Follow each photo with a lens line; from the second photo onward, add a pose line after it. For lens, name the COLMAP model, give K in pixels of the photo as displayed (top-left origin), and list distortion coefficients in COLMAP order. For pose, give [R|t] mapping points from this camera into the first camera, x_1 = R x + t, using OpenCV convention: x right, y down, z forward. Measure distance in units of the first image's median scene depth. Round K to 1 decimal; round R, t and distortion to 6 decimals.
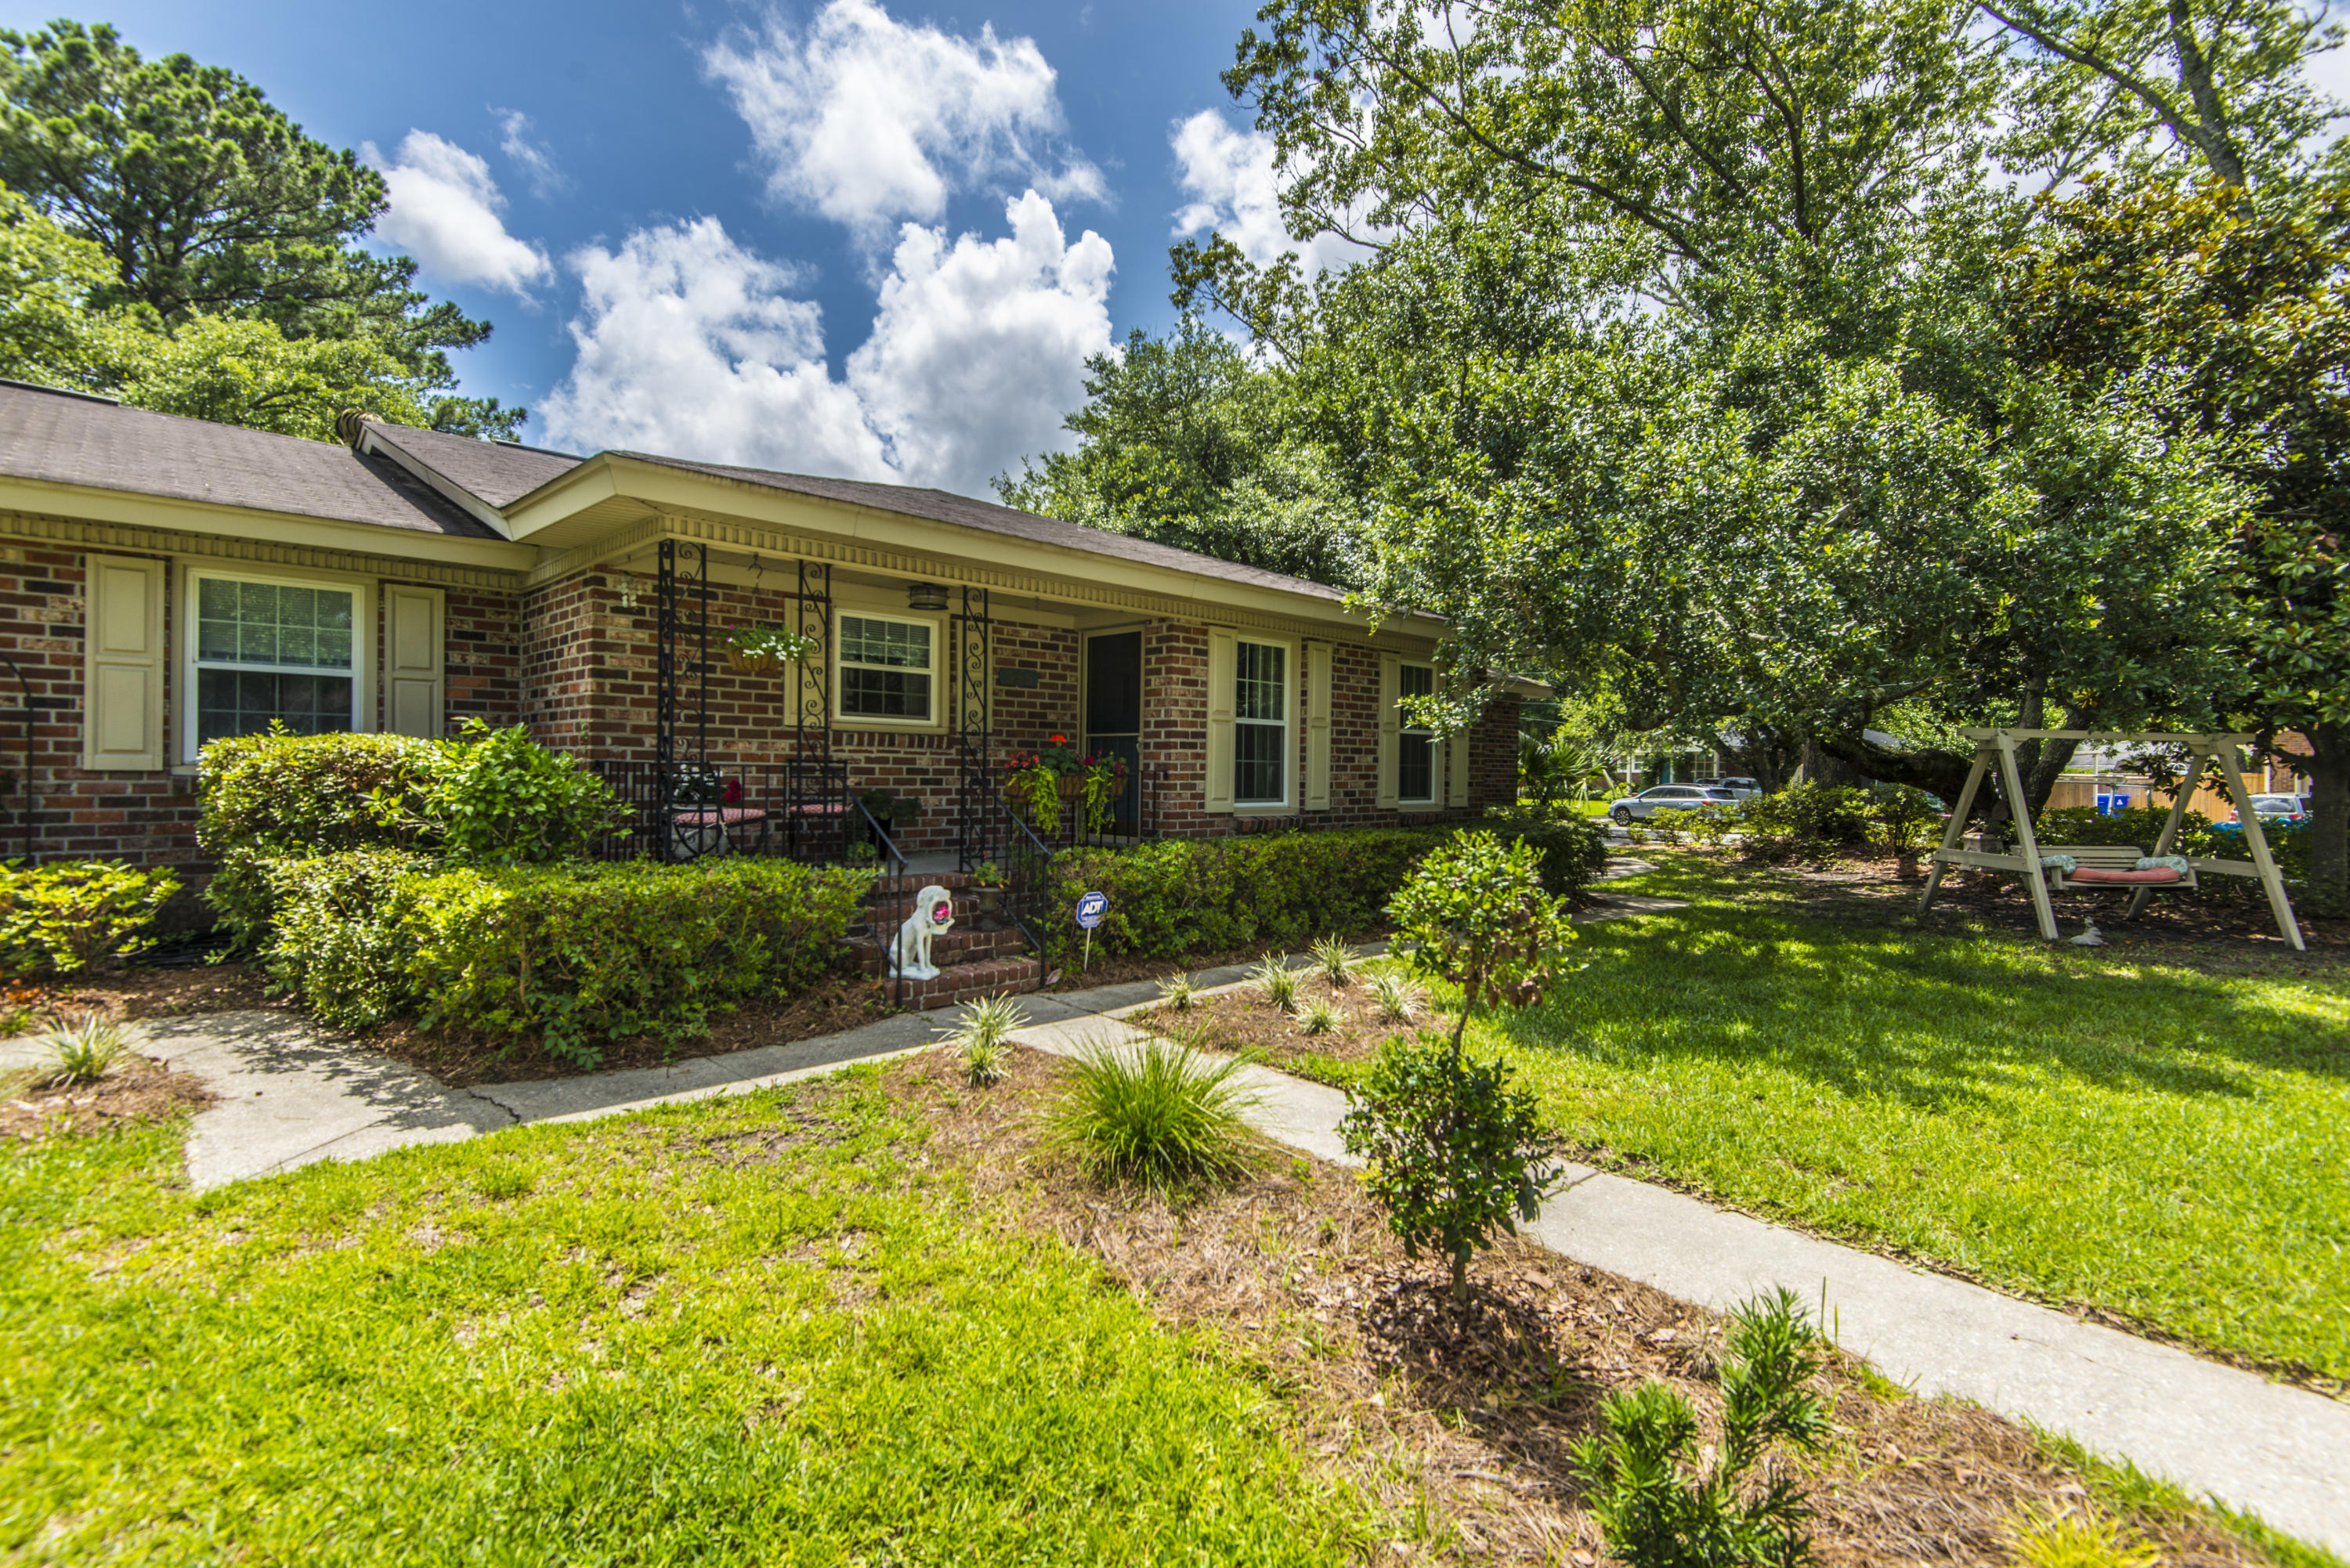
lens RADIAL K [[1067.8, 0, 1171.0], [0, 1067.8, 785.9], [0, 0, 1]] dist [0.011911, -0.004610]
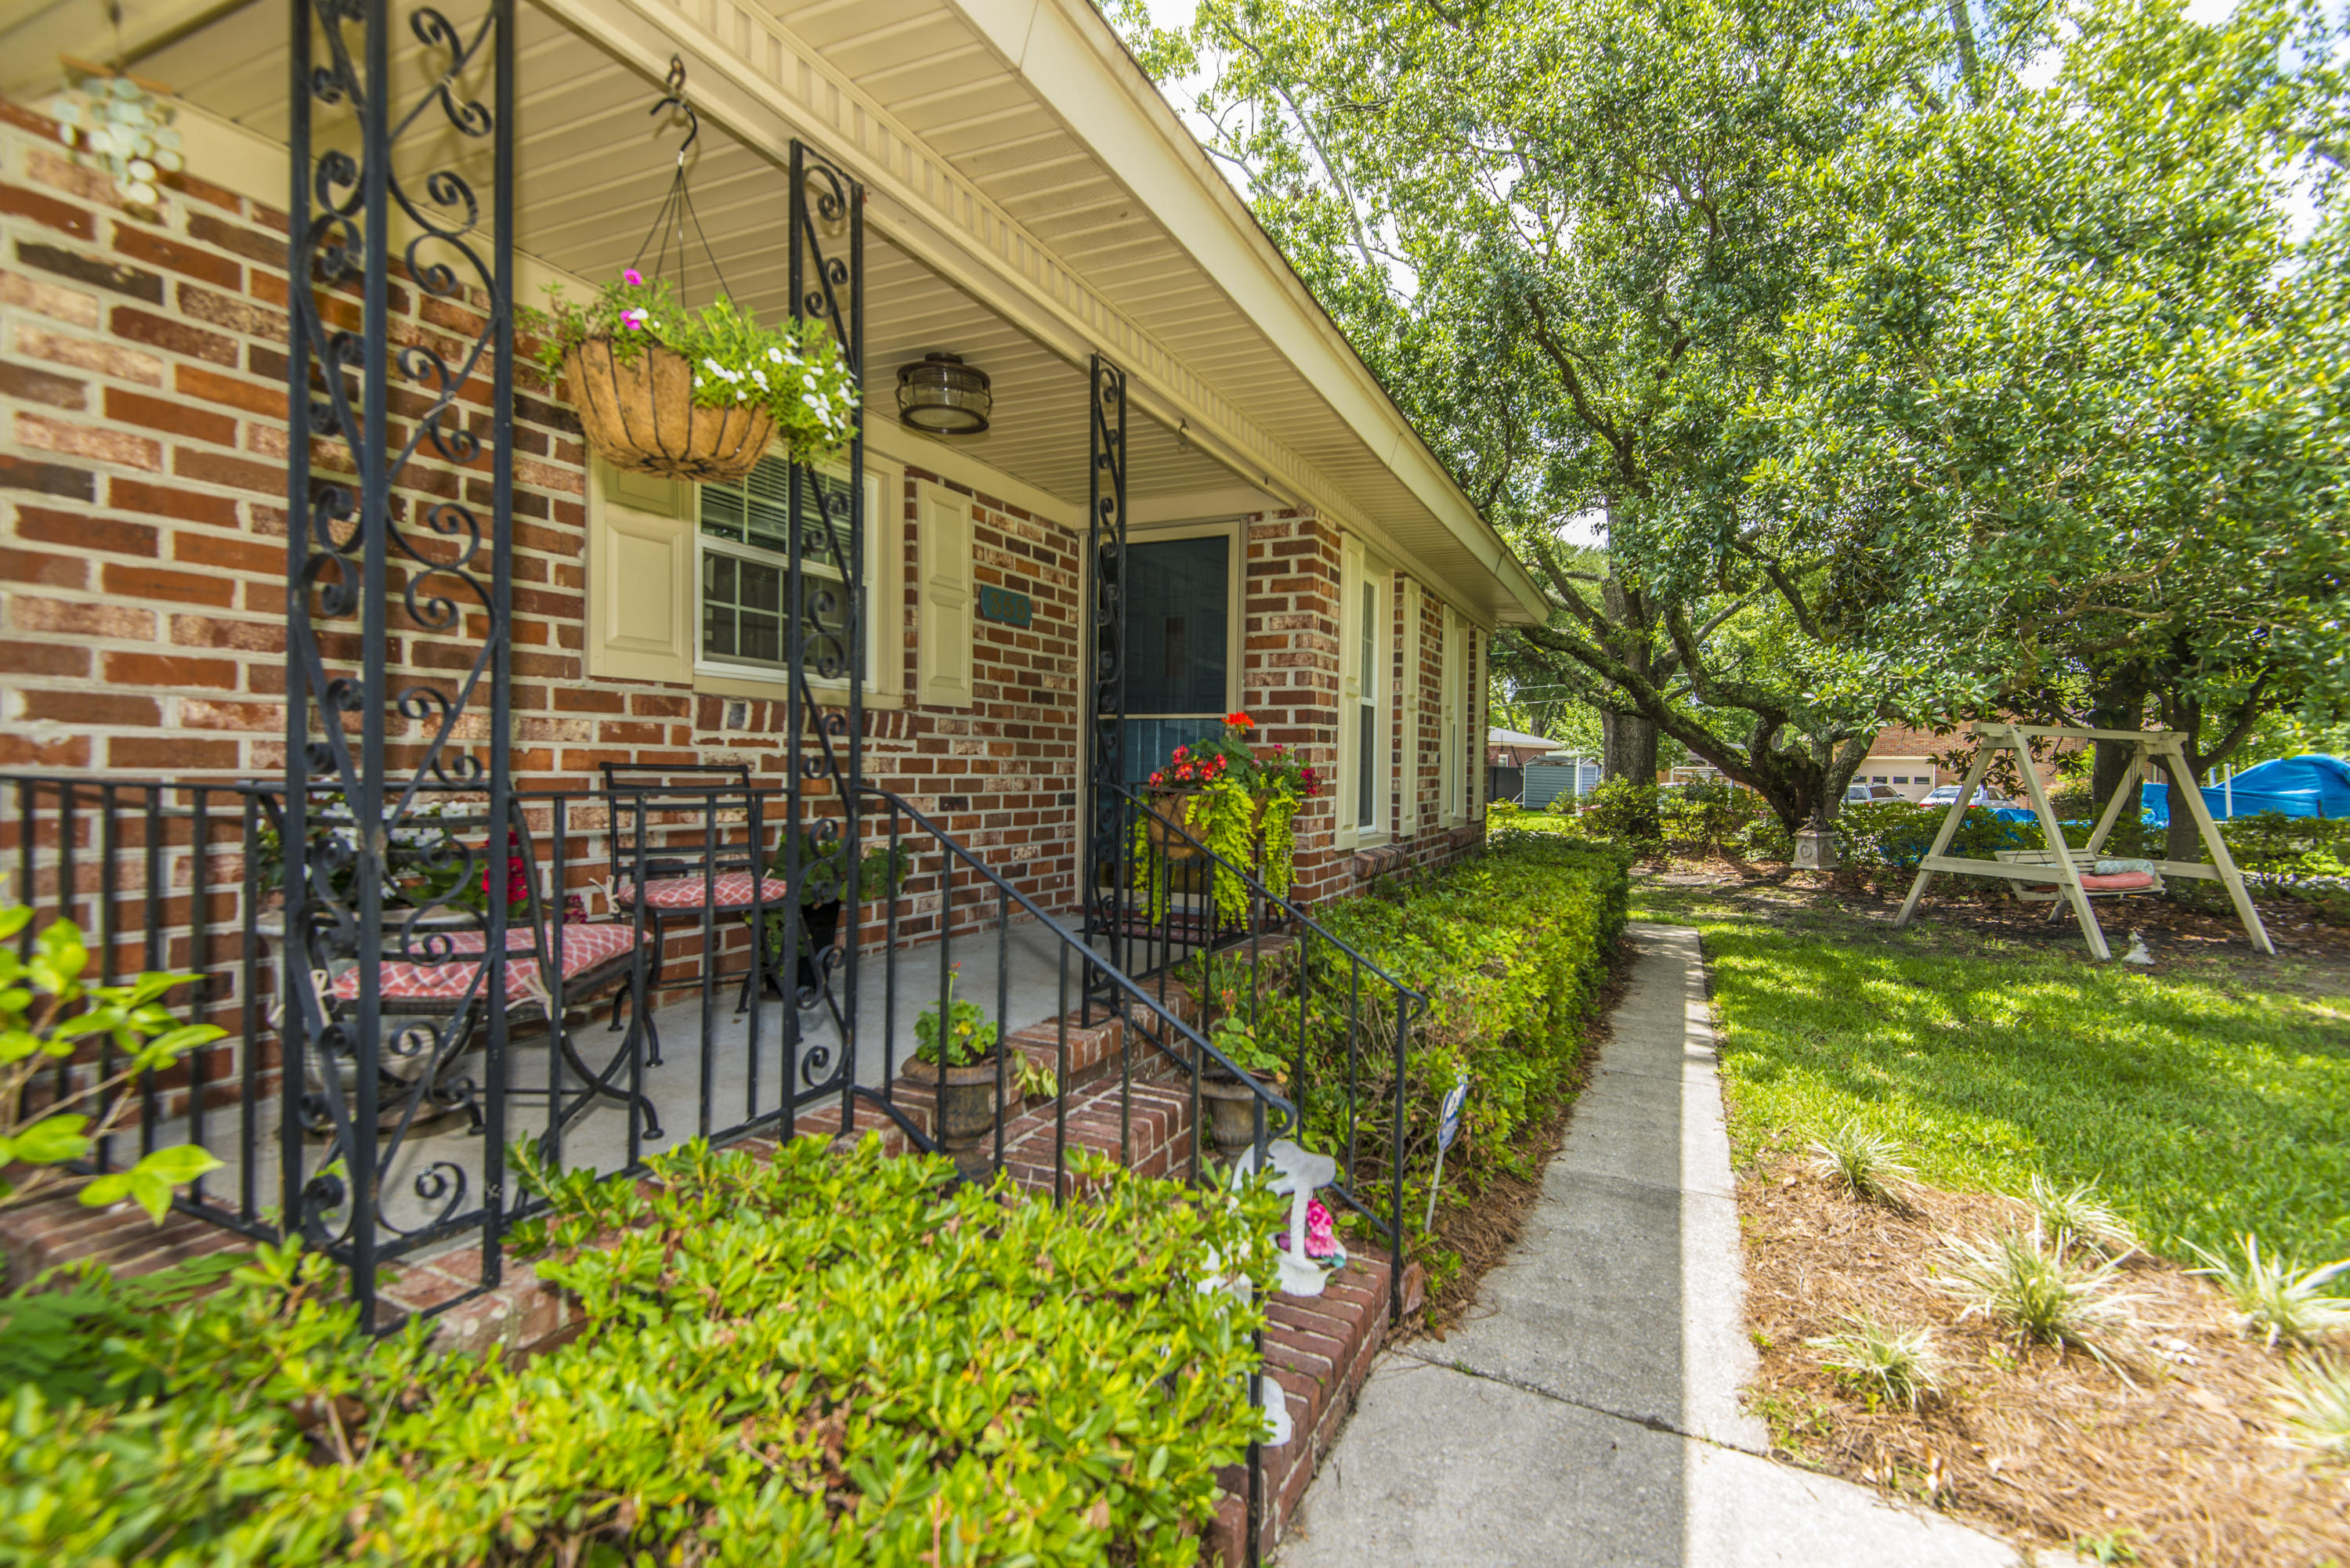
lens RADIAL K [[1067.8, 0, 1167.1], [0, 1067.8, 766.3], [0, 0, 1]] dist [0.011911, -0.004610]
pose [[0.935867, -0.001758, 0.352348, -0.244240], [0.003161, 0.999989, -0.003406, -0.018279], [-0.352339, 0.004302, 0.935863, 0.451622]]
